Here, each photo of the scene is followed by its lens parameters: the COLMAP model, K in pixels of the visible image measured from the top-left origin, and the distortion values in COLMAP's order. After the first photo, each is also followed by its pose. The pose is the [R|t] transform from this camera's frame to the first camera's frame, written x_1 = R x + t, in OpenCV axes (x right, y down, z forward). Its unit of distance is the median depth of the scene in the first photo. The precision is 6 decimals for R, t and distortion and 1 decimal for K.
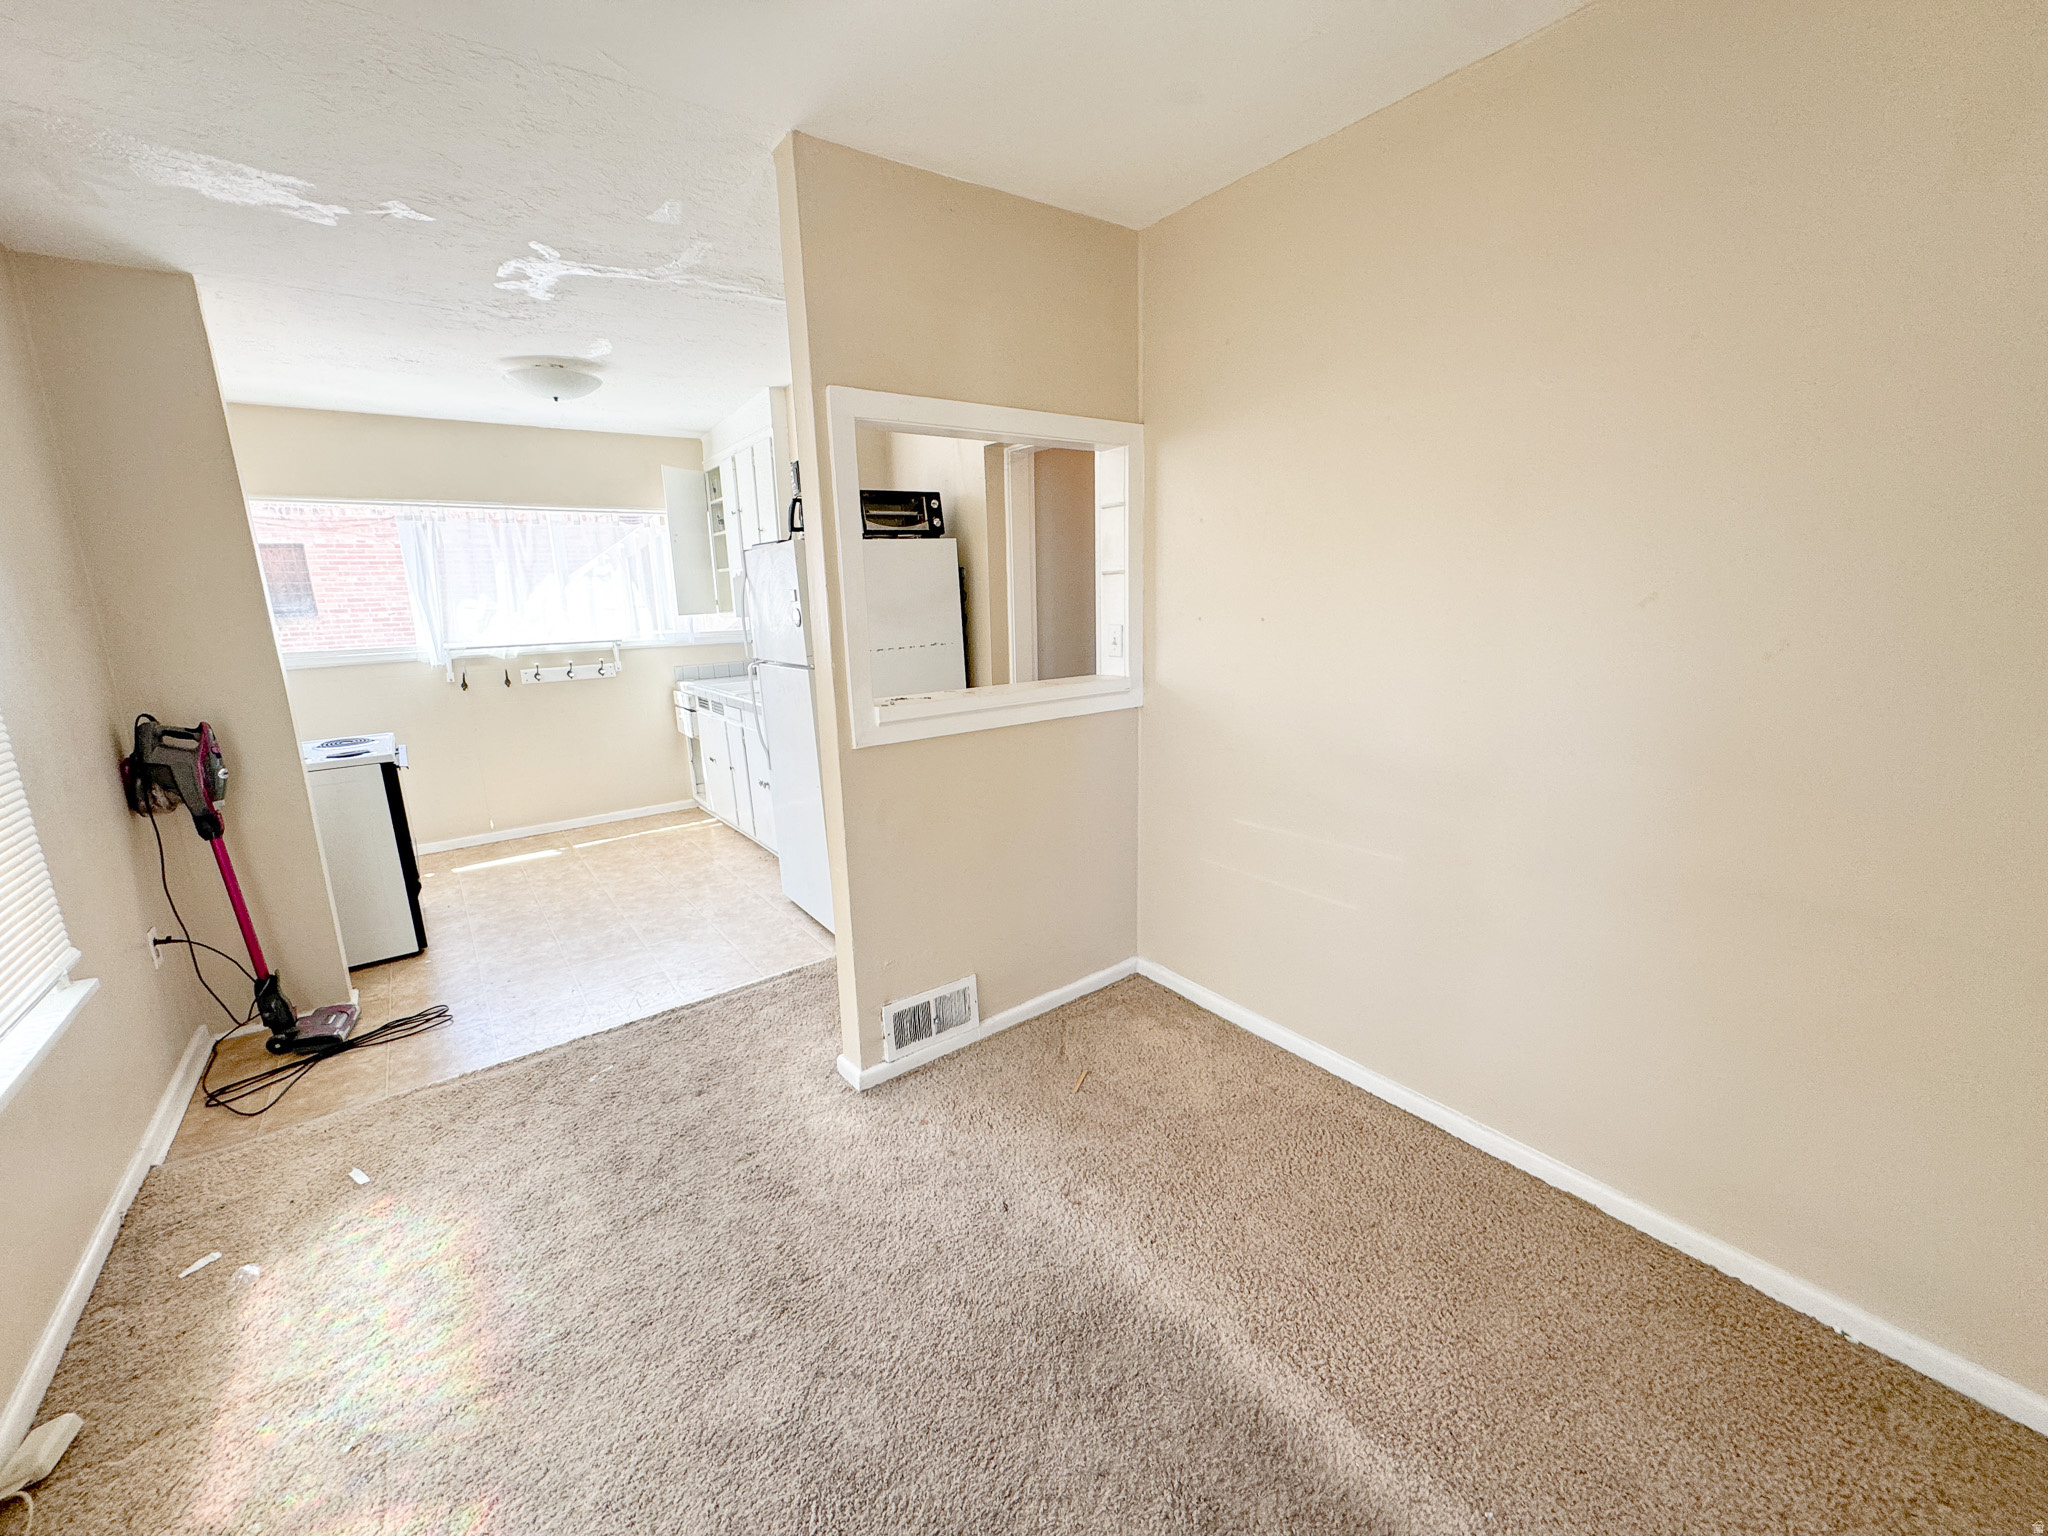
lens RADIAL K [[815.9, 0, 1022.2], [0, 815.9, 765.3], [0, 0, 1]] dist [-0.003982, 0.000567]
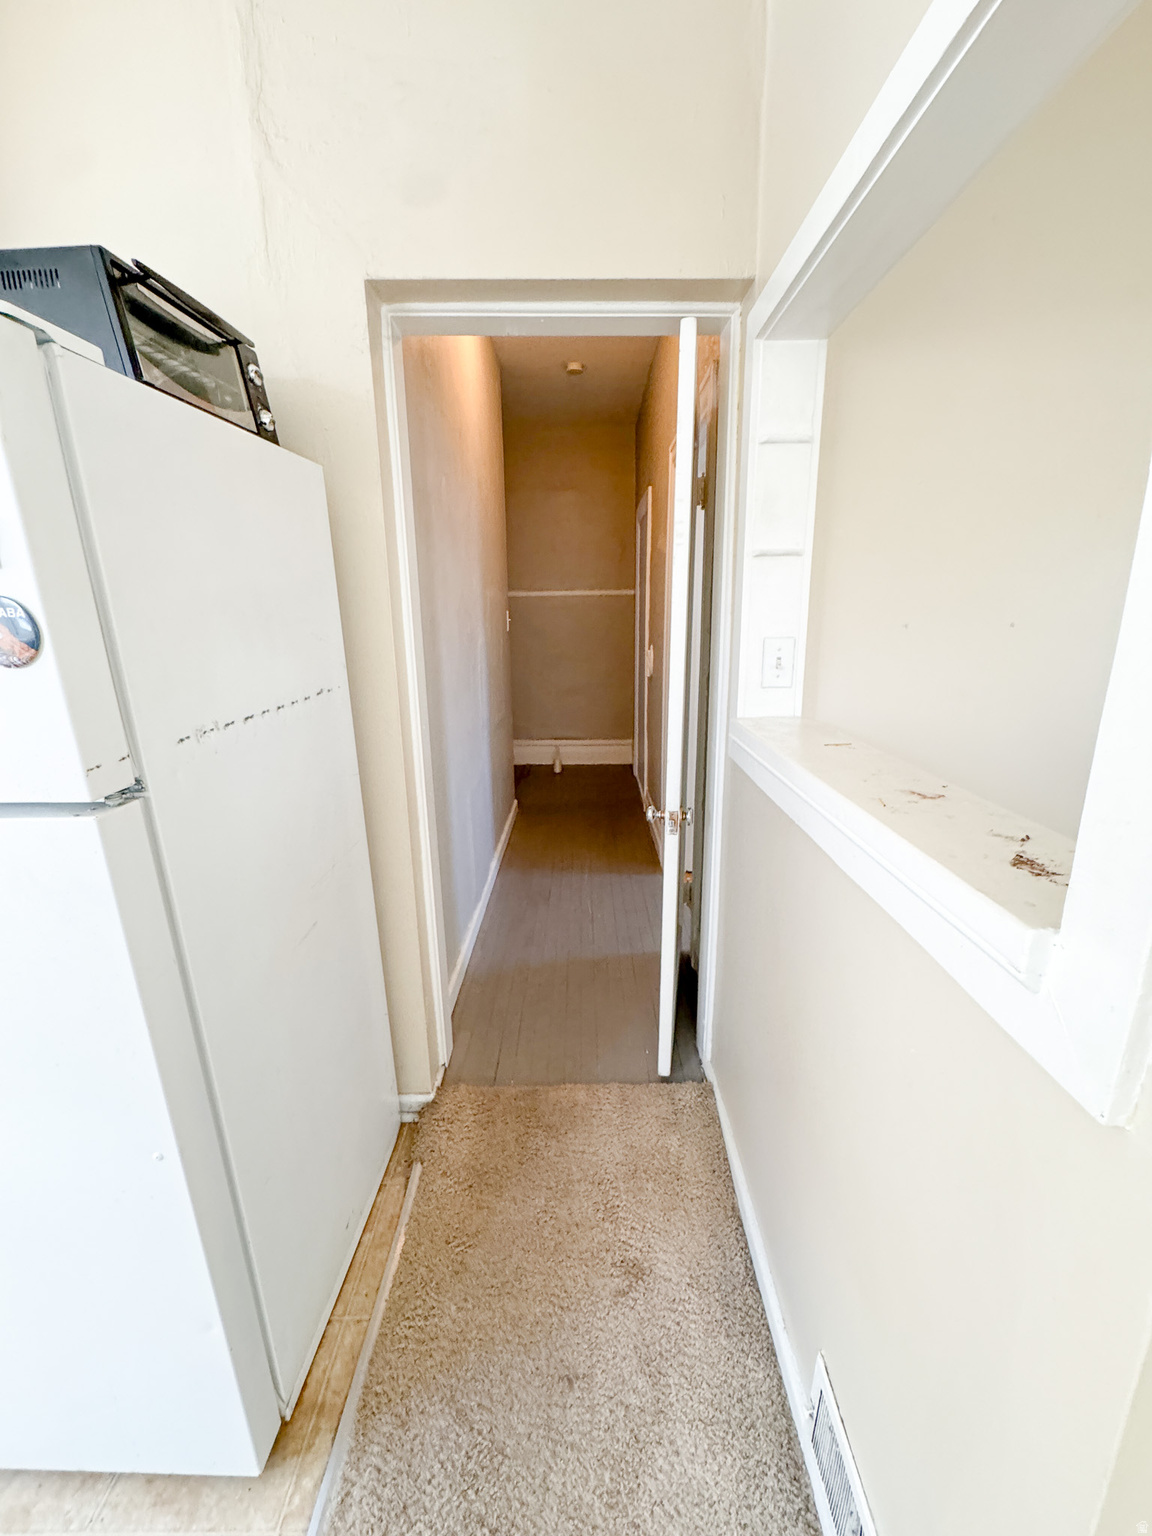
lens RADIAL K [[616.3, 0, 576.0], [0, 616.3, 768.0], [0, 0, 1]] dist [-0.001070, 0.000066]
pose [[0.596717, -0.176582, 0.782782, -0.397496], [0.161779, 0.981931, 0.098181, -0.154289], [-0.785974, 0.068051, 0.614502, 0.888493]]
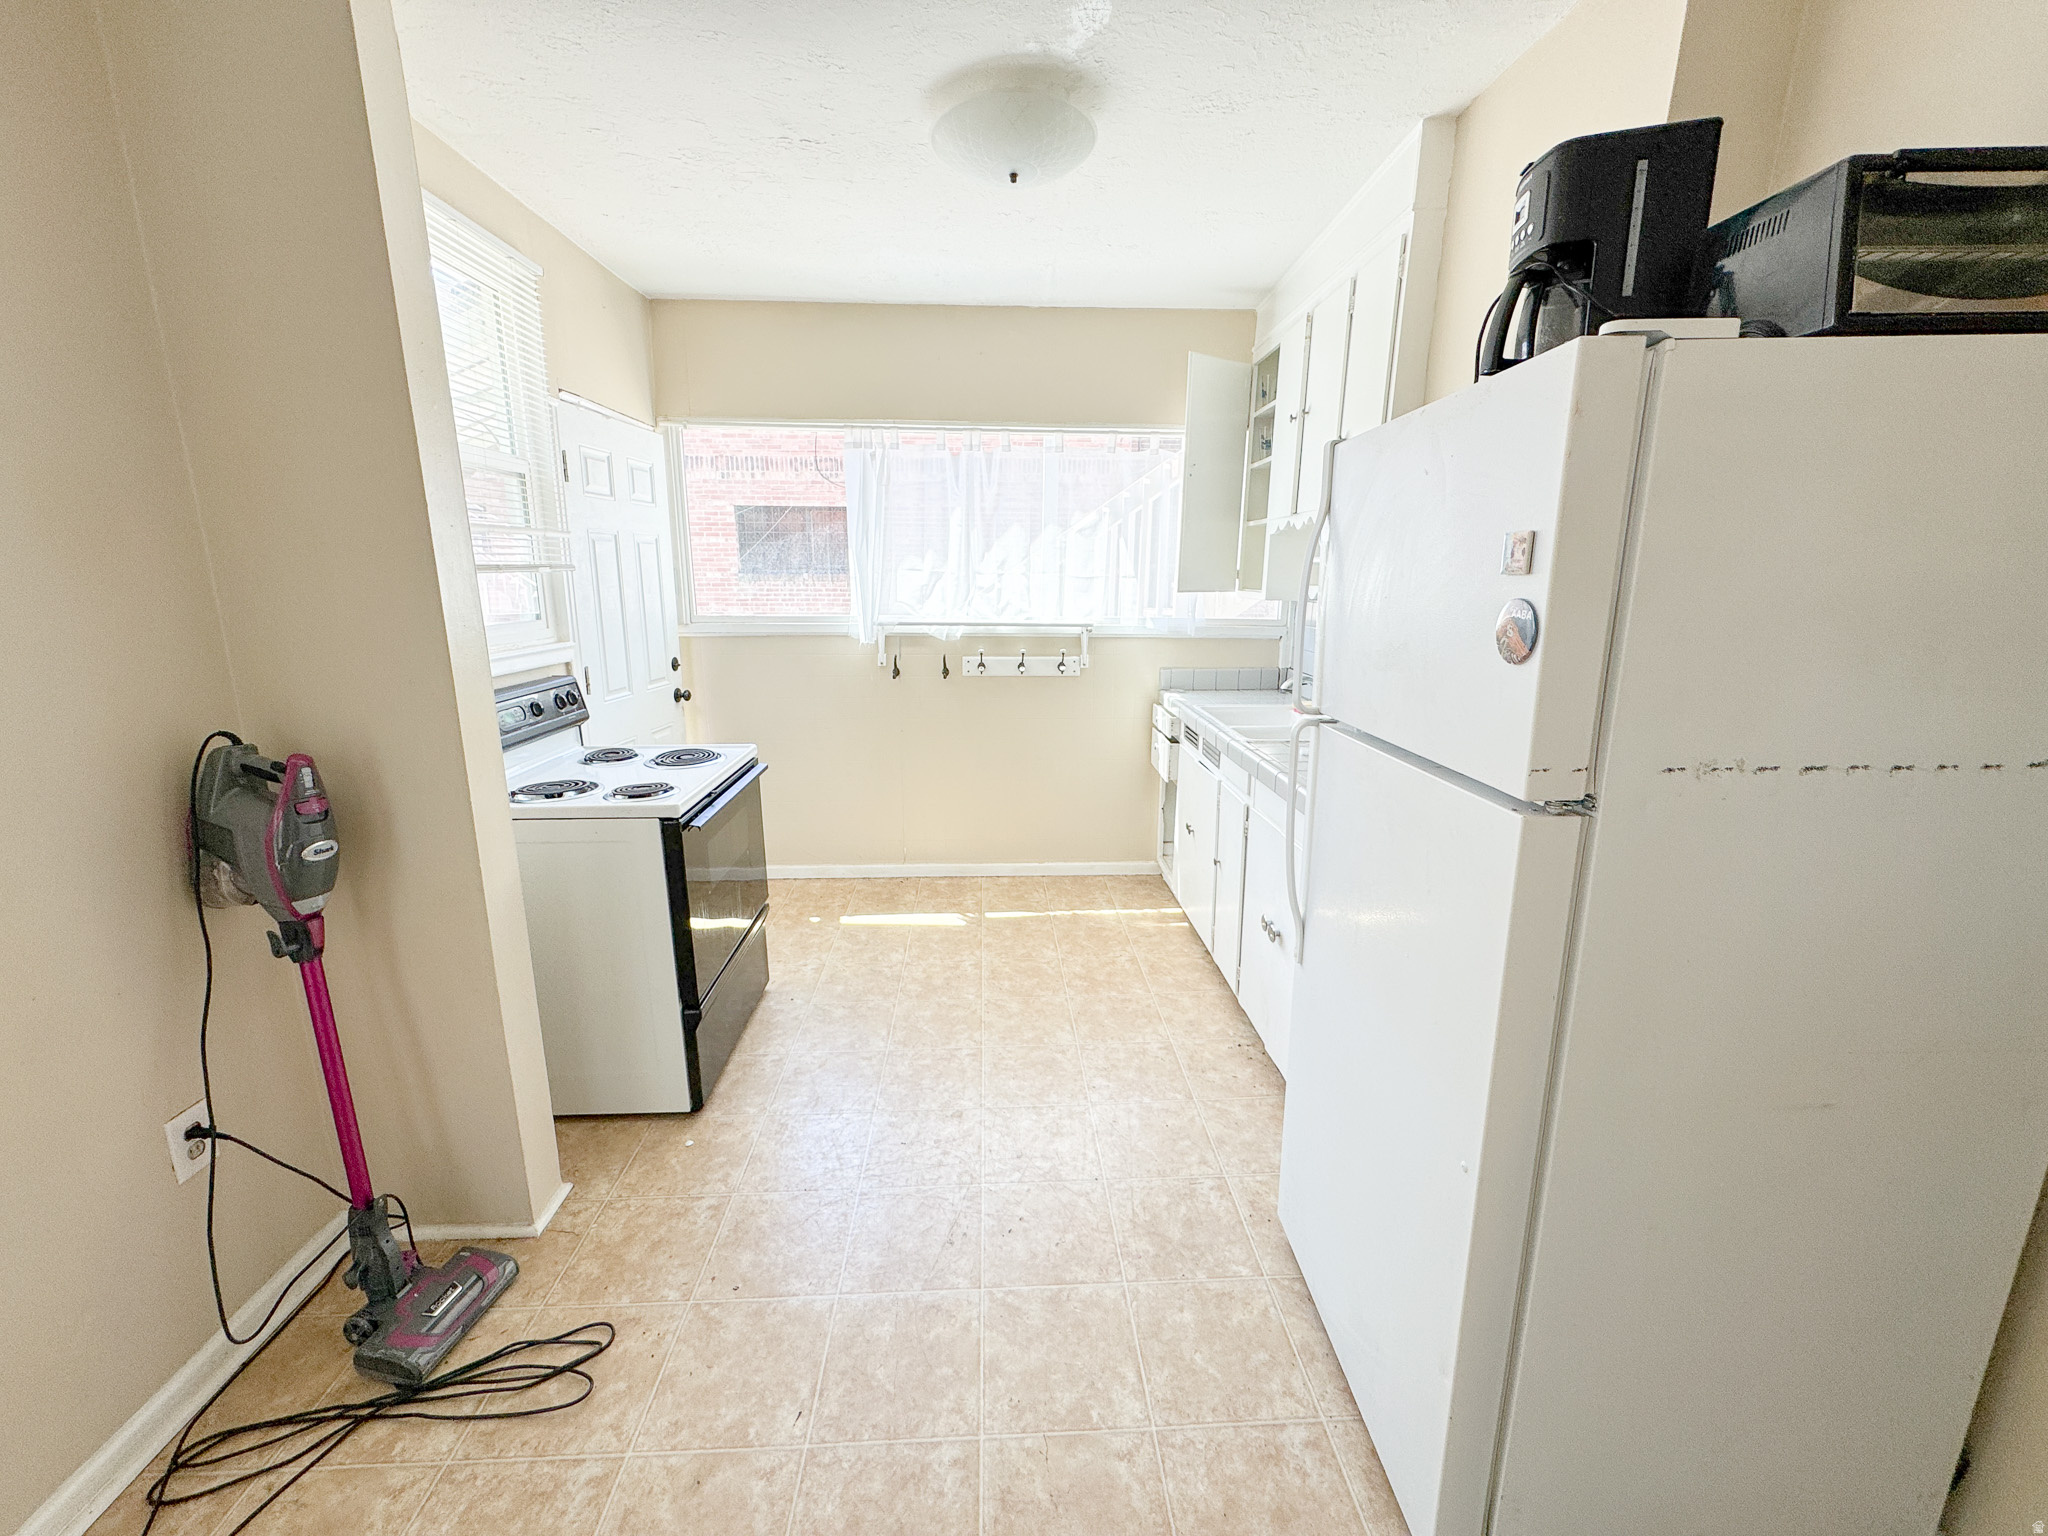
lens RADIAL K [[815.9, 0, 1022.2], [0, 815.9, 765.3], [0, 0, 1]] dist [-0.003982, 0.000567]
pose [[0.826221, 0.162736, -0.539330, -0.310935], [-0.147798, 0.986449, 0.071232, -0.155884], [0.543613, 0.020859, 0.839077, 0.802954]]
